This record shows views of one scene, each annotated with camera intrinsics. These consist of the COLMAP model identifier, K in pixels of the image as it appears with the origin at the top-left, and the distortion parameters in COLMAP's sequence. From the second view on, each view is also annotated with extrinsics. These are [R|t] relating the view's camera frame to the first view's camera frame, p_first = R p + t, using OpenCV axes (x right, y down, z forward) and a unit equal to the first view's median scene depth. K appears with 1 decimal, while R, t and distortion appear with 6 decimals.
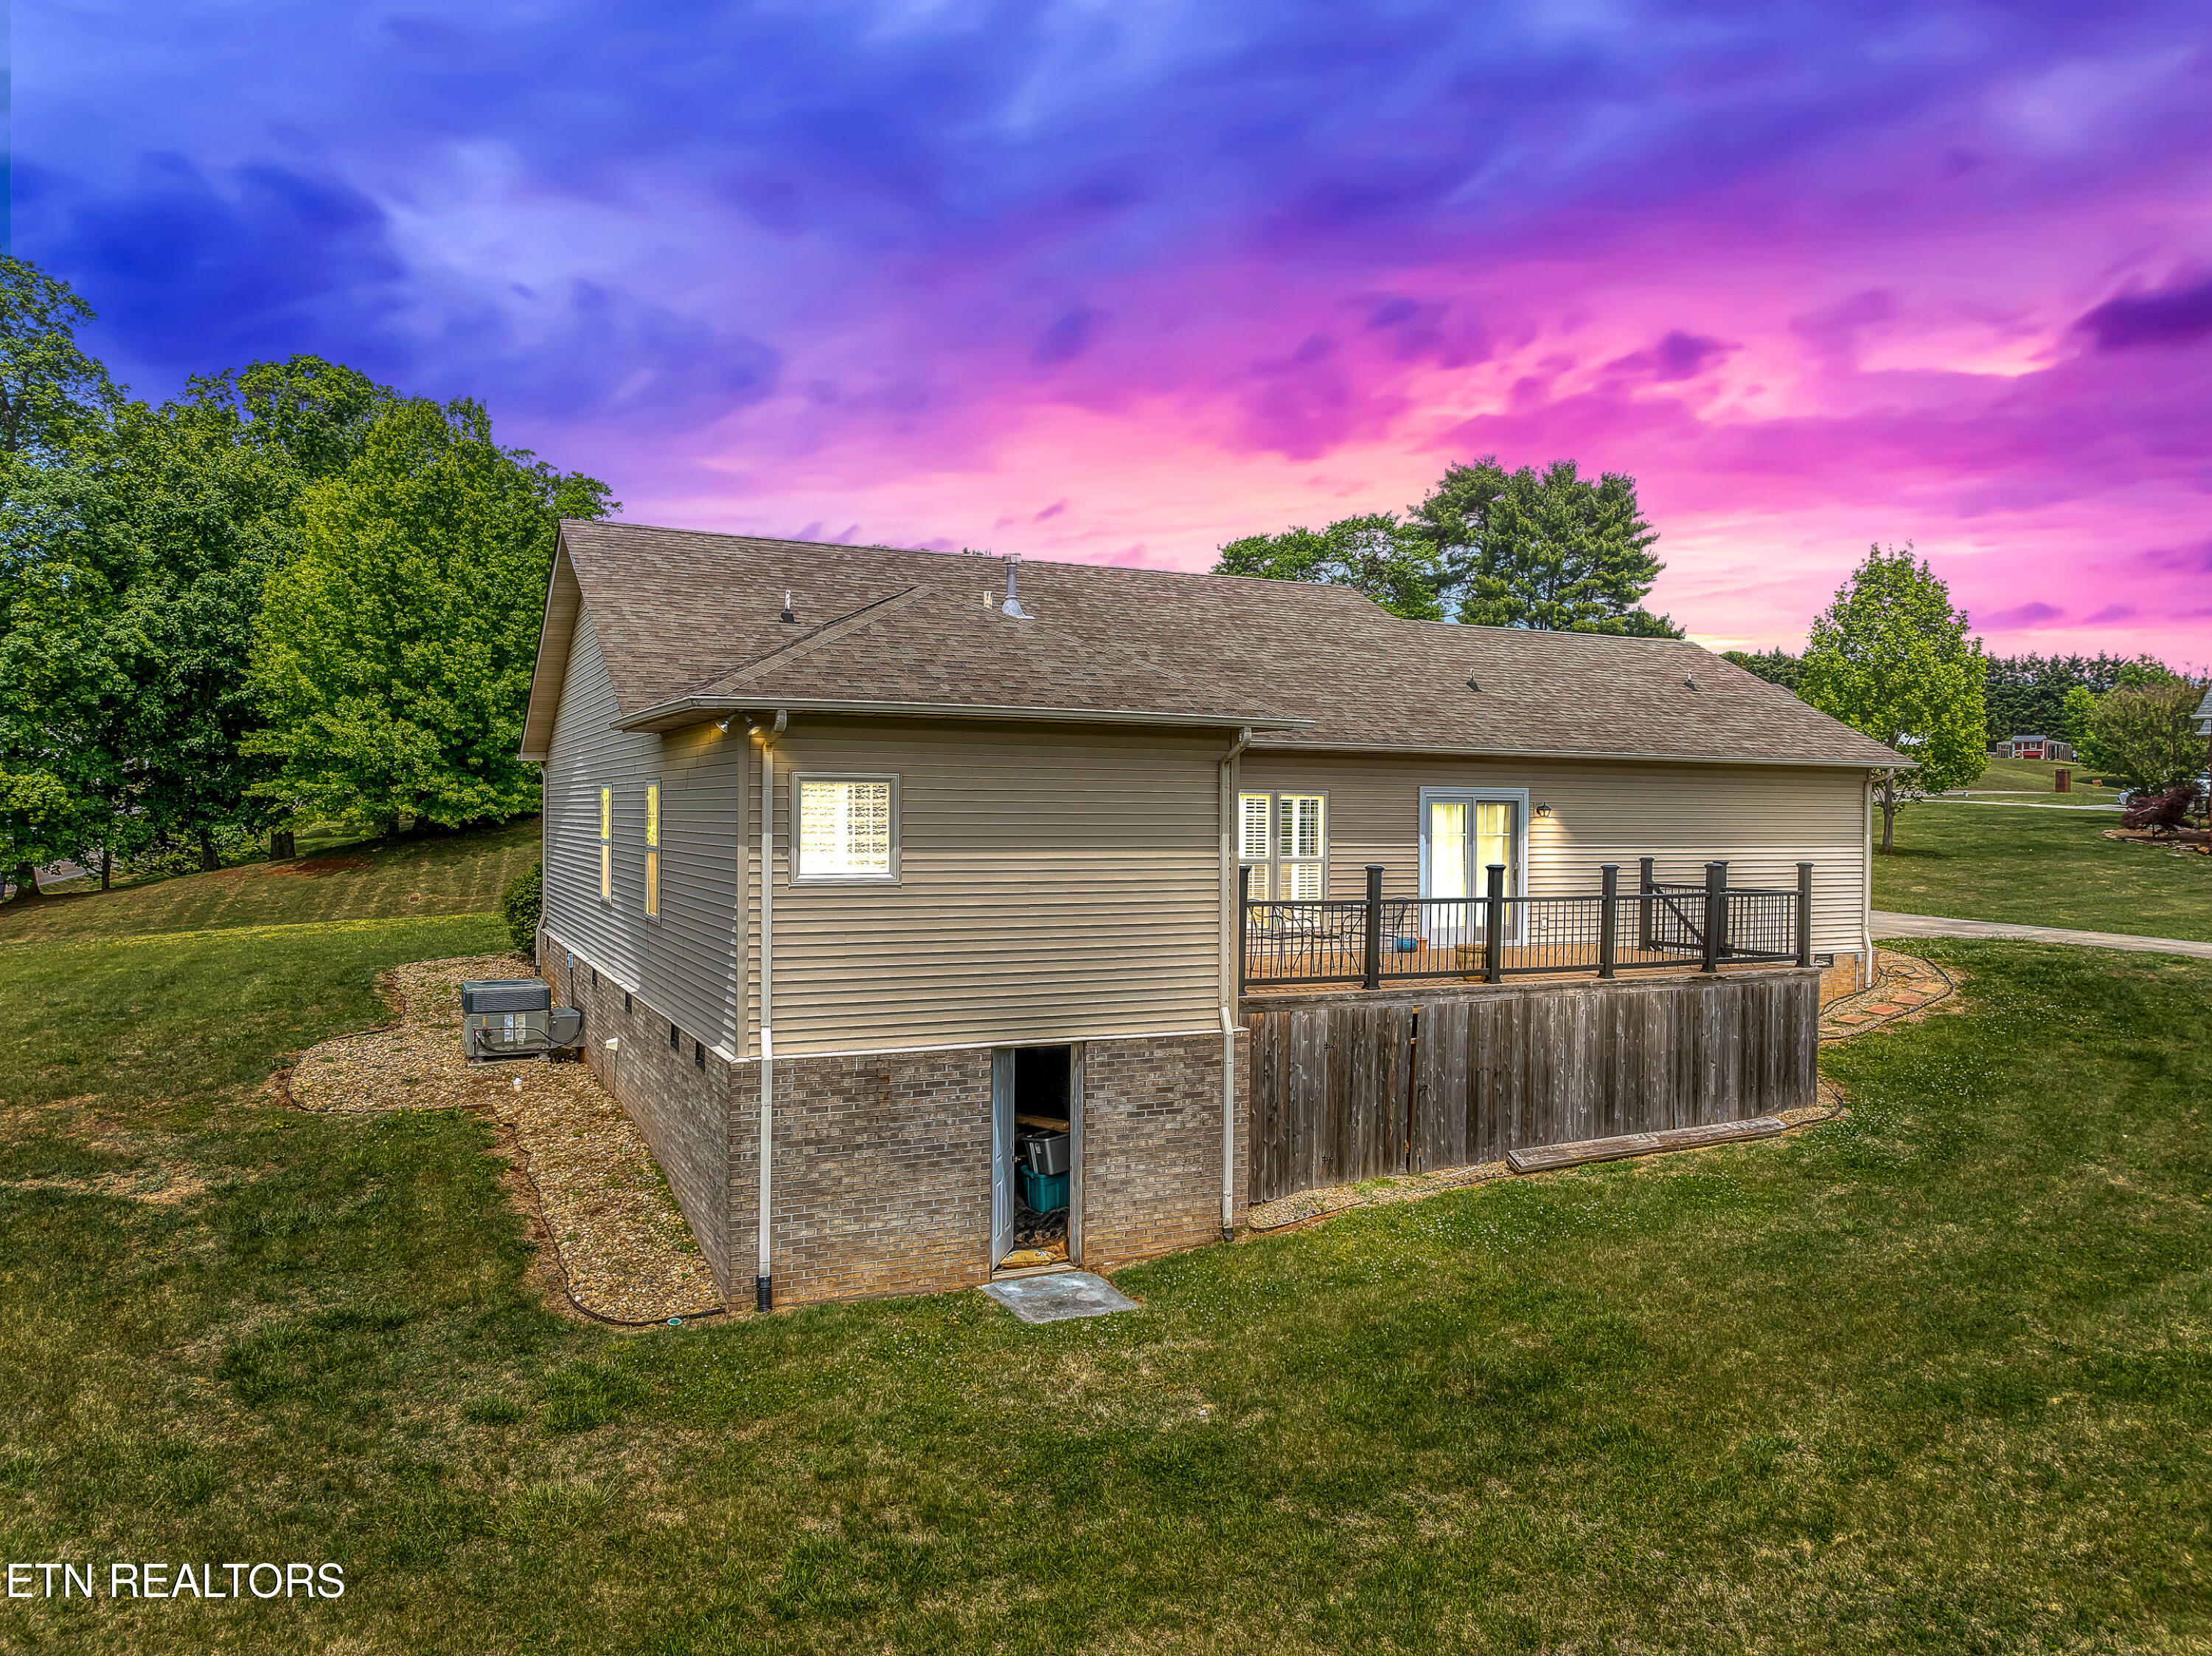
lens RADIAL K [[1517.9, 0, 1106.0], [0, 1517.9, 828.0], [0, 0, 1]] dist [-0.036672, 0.002737]
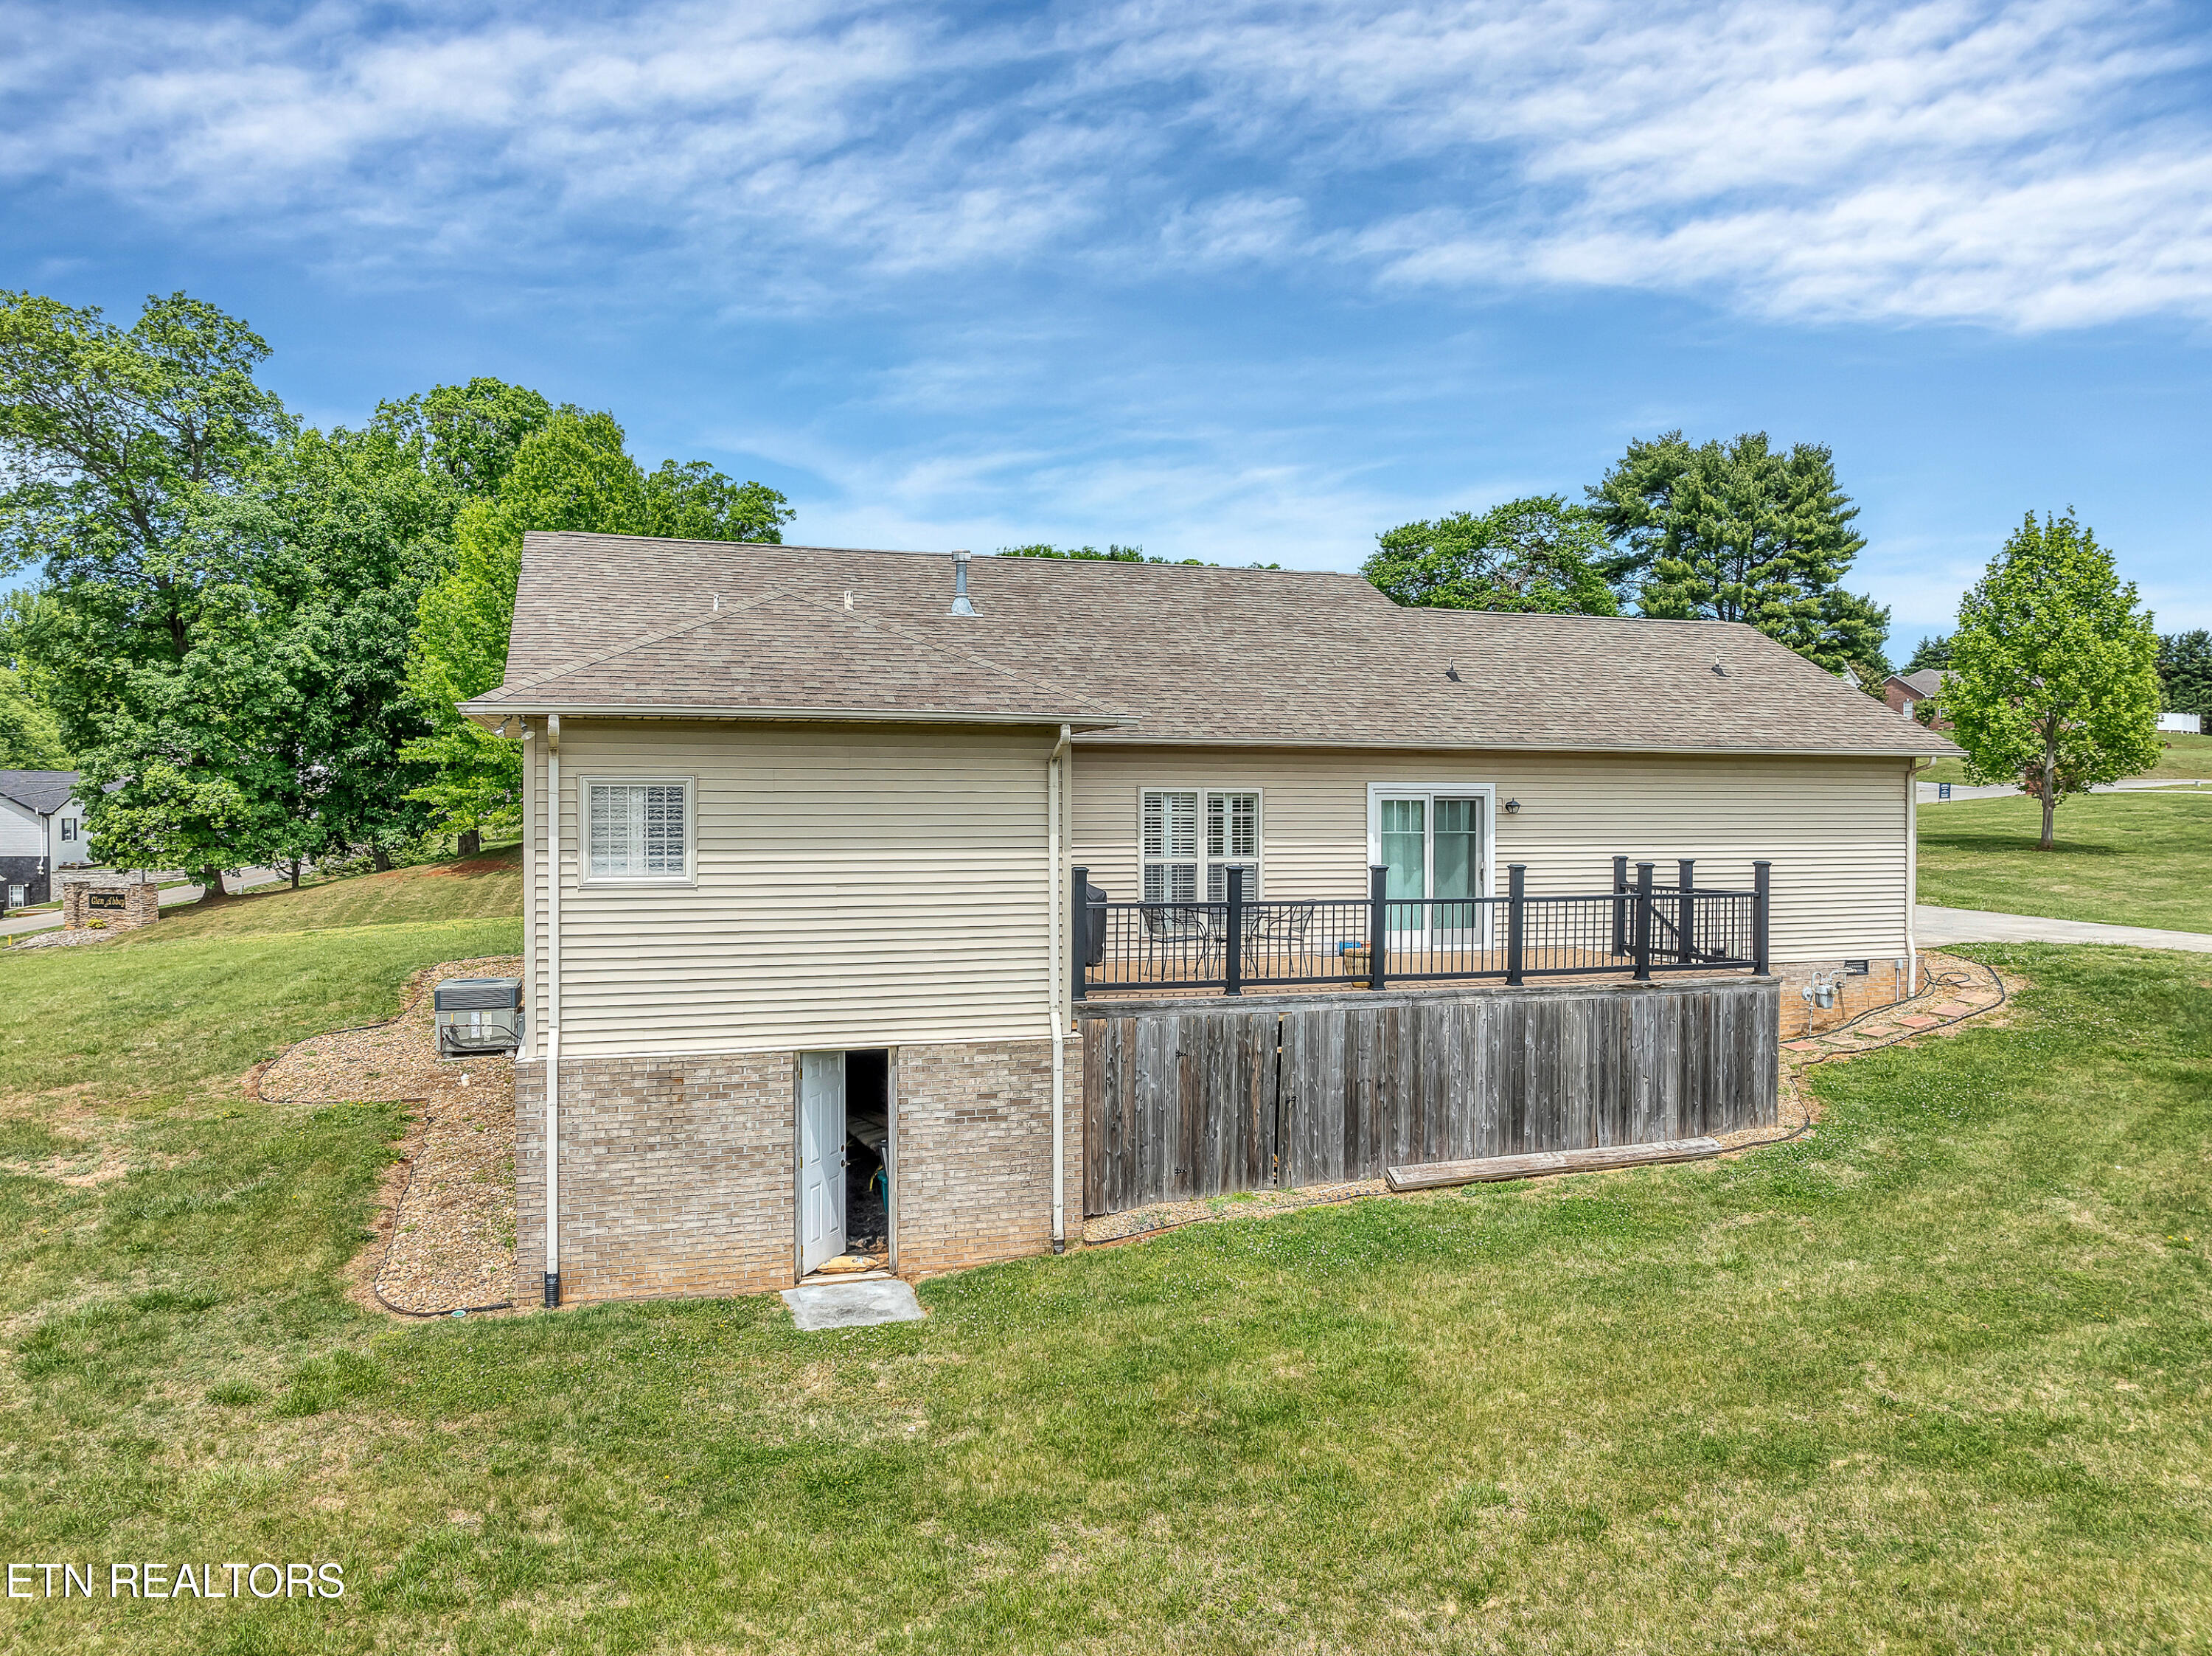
lens RADIAL K [[1535.0, 0, 1106.0], [0, 1535.0, 828.0], [0, 0, 1]] dist [-0.035853, 0.004080]
pose [[0.991064, -0.005918, -0.133252, 0.211165], [0.006042, 0.999982, 0.000529, -0.000201], [0.133247, -0.001330, 0.991082, 0.026840]]
